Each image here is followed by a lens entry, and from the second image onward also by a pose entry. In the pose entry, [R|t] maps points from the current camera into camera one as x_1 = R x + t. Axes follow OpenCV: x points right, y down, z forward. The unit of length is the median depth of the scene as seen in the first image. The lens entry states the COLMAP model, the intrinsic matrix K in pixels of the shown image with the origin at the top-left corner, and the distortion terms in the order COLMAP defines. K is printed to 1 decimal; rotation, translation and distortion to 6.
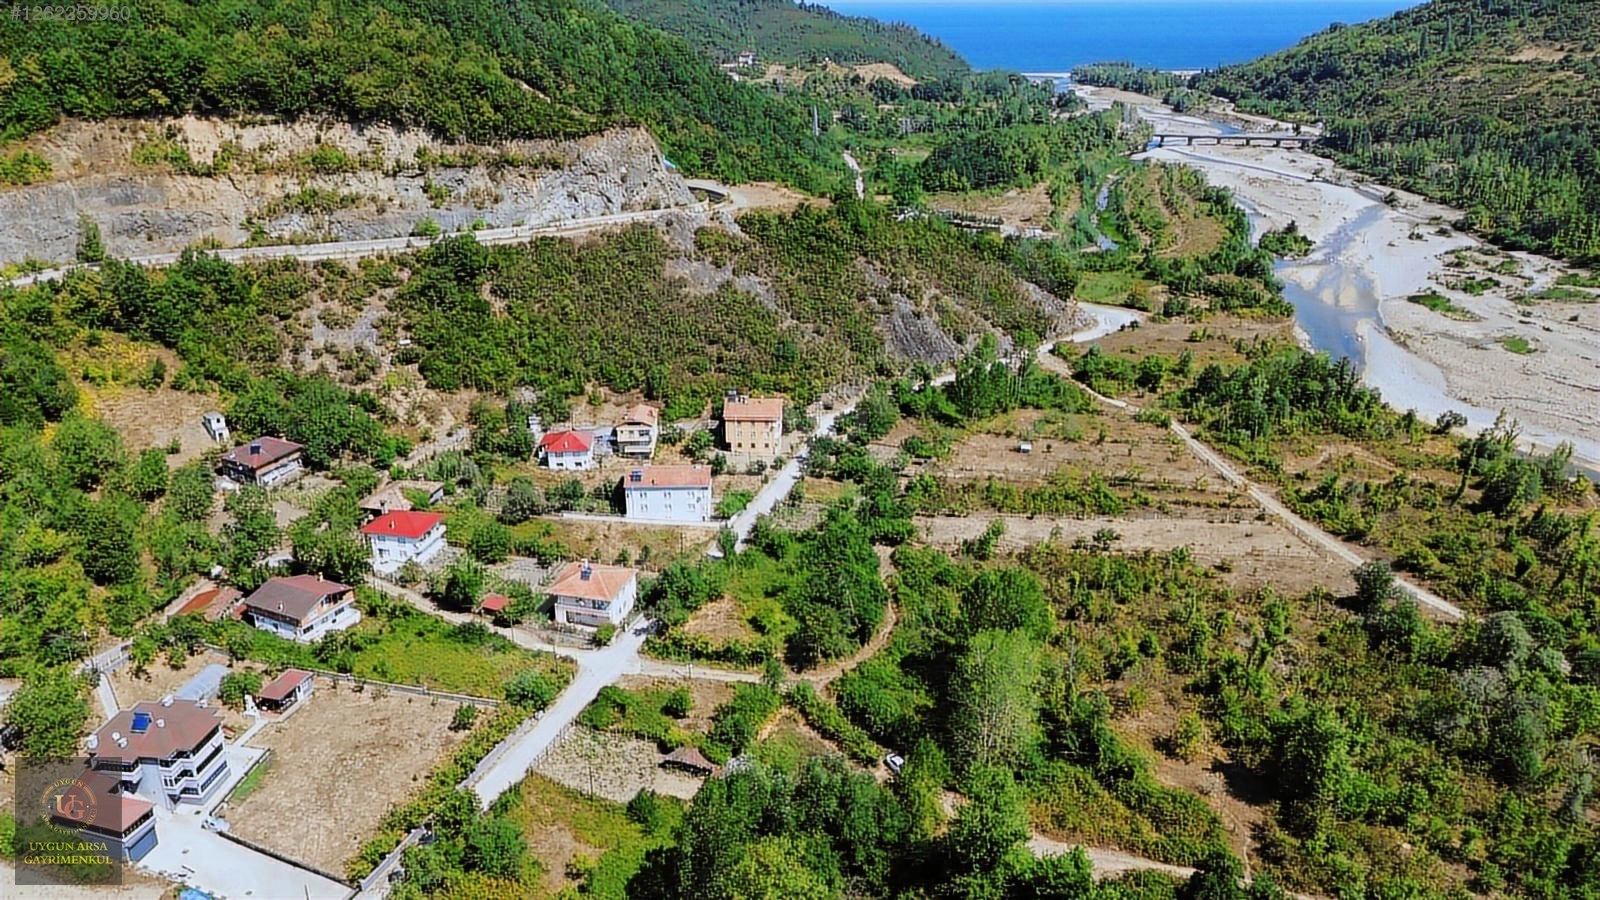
lens RADIAL K [[1137.5, 0, 800.0], [0, 1137.5, 450.0], [0, 0, 1]] dist [0.068973, -0.063871]
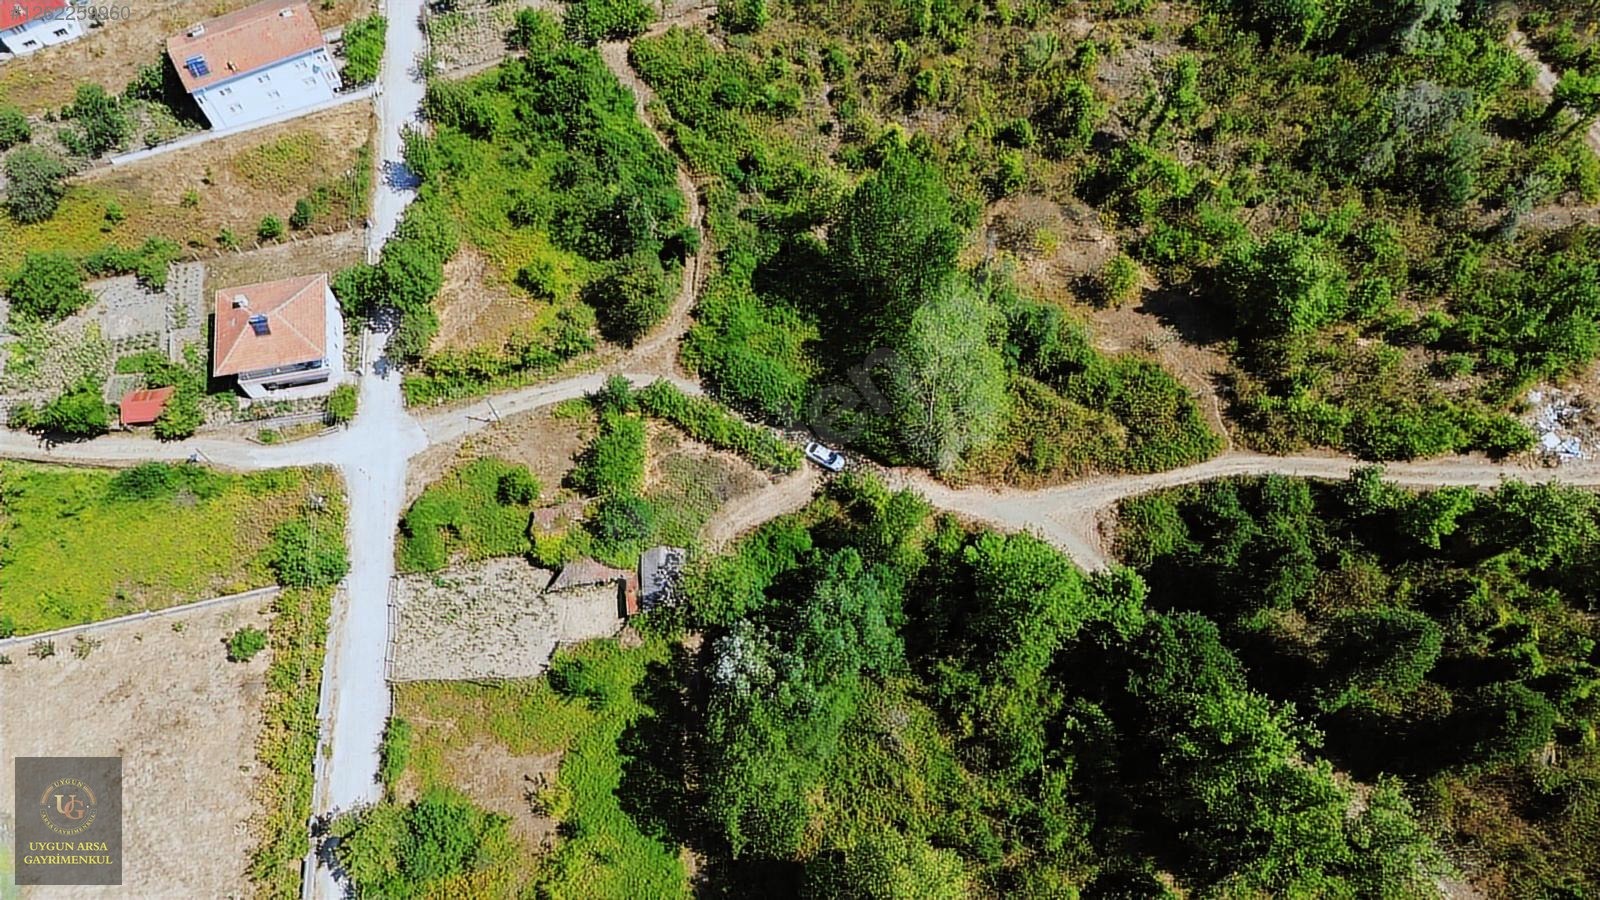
lens RADIAL K [[1137.5, 0, 800.0], [0, 1137.5, 450.0], [0, 0, 1]] dist [0.068973, -0.063871]
pose [[0.895529, -0.400200, 0.194595, -0.047849], [0.174877, 0.718601, 0.673076, -0.155687], [-0.409201, -0.568729, 0.713514, 0.256503]]
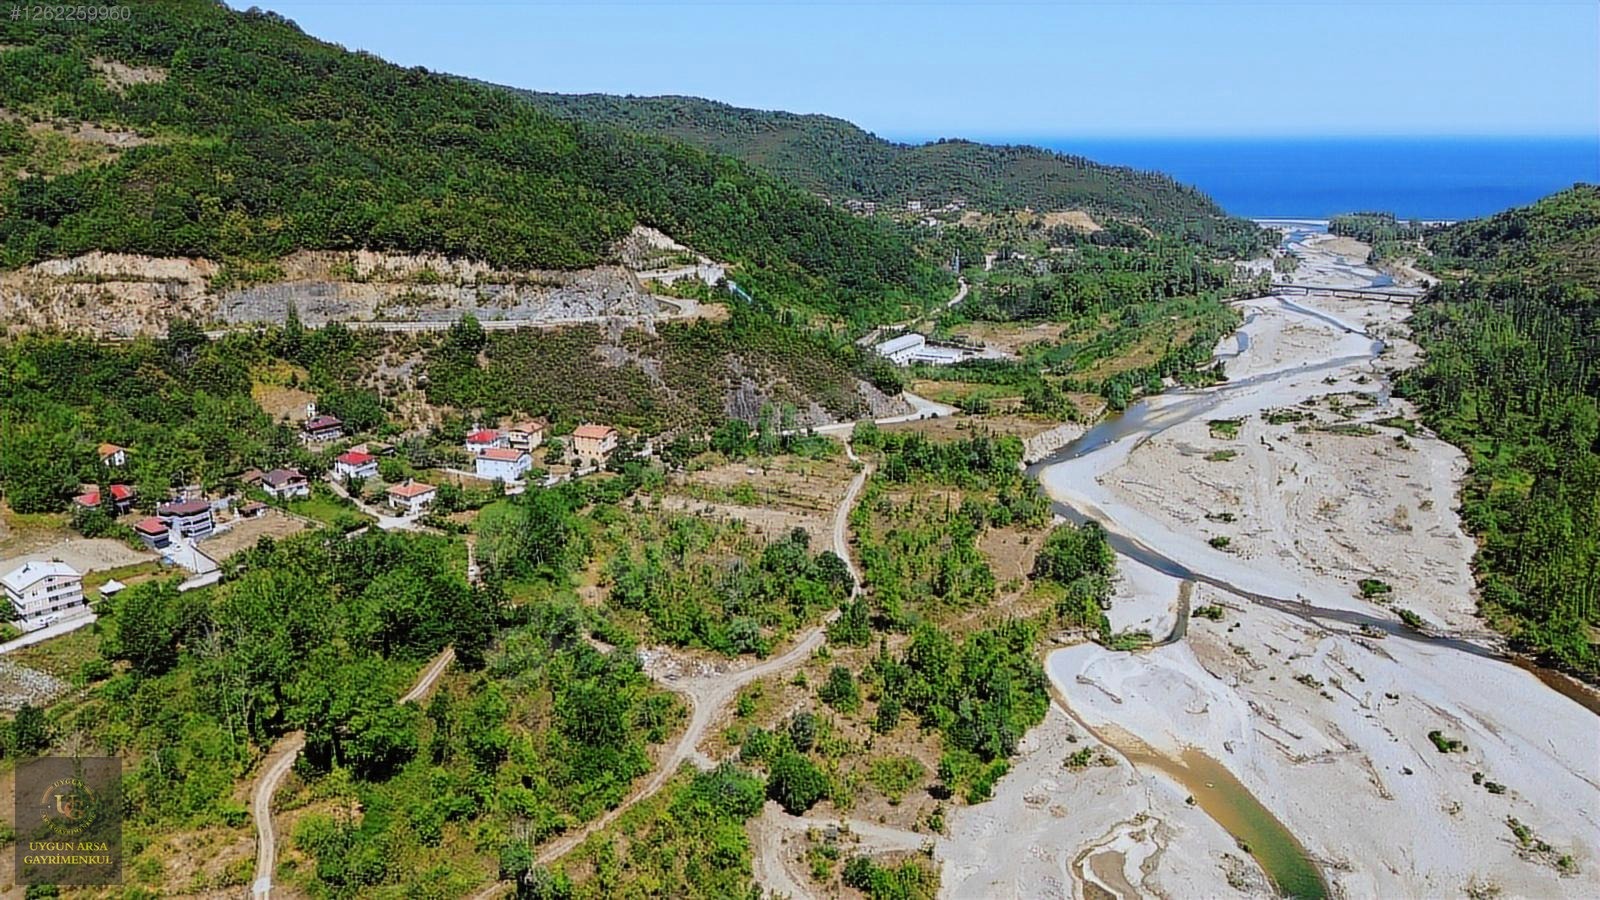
lens RADIAL K [[1137.5, 0, 800.0], [0, 1137.5, 450.0], [0, 0, 1]] dist [0.068973, -0.063871]
pose [[0.946277, 0.092197, -0.309935, 0.752214], [-0.123713, 0.988792, -0.083577, 0.091890], [0.298756, 0.117430, 0.947077, -0.491051]]
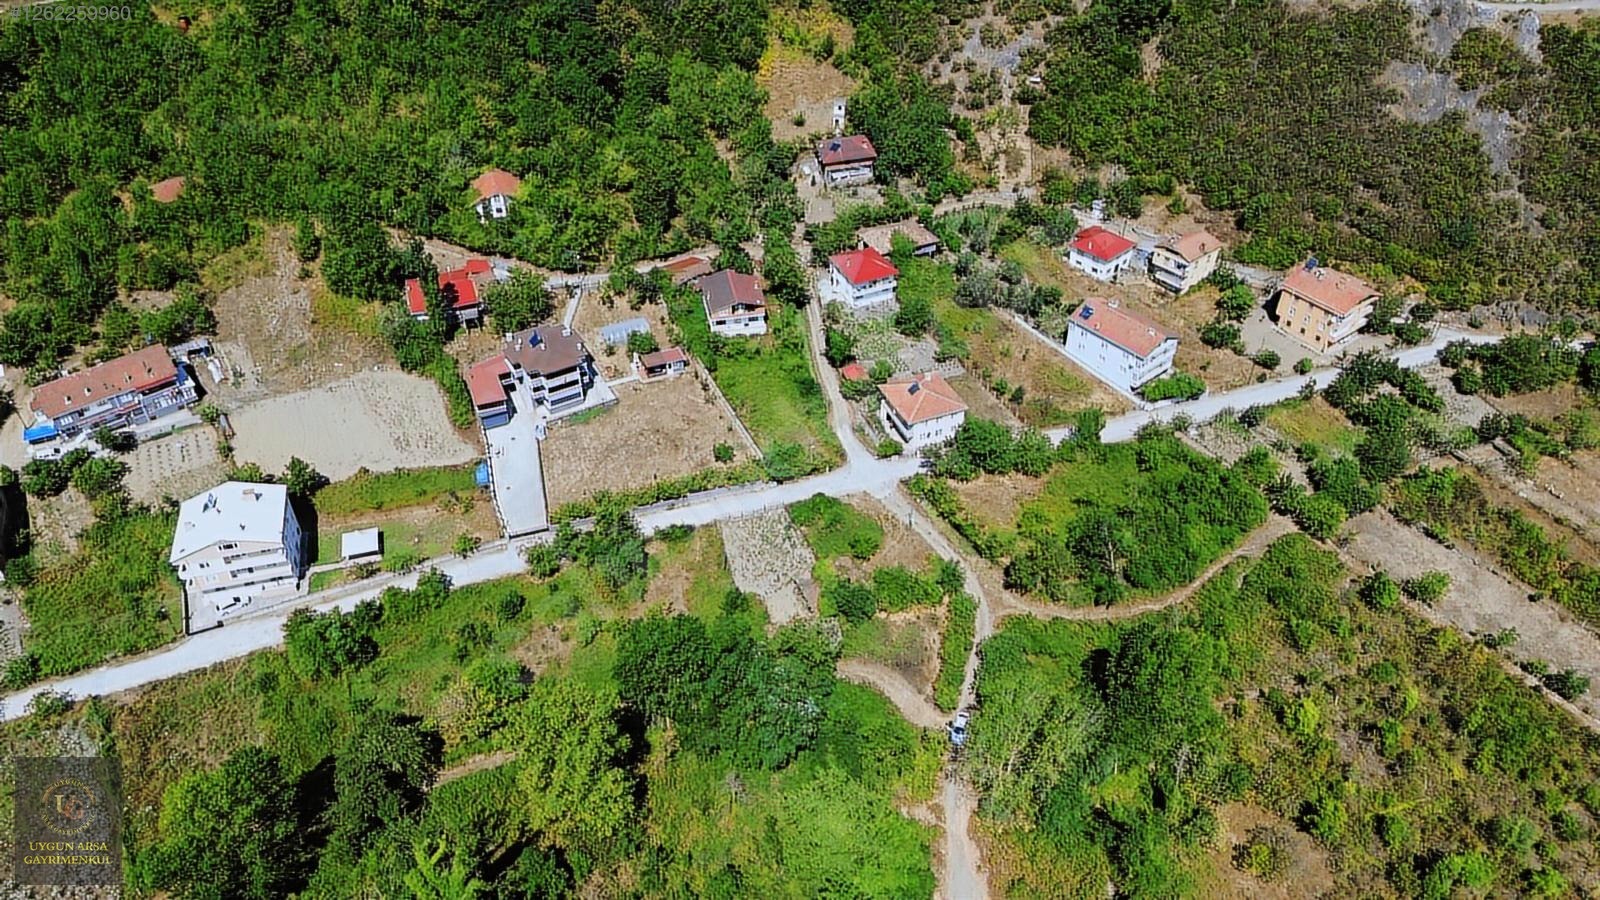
lens RADIAL K [[1137.5, 0, 800.0], [0, 1137.5, 450.0], [0, 0, 1]] dist [0.068973, -0.063871]
pose [[0.619422, 0.499671, -0.605513, 0.270759], [-0.292583, 0.862661, 0.412567, -0.160869], [0.728500, -0.078390, 0.680546, 0.158941]]
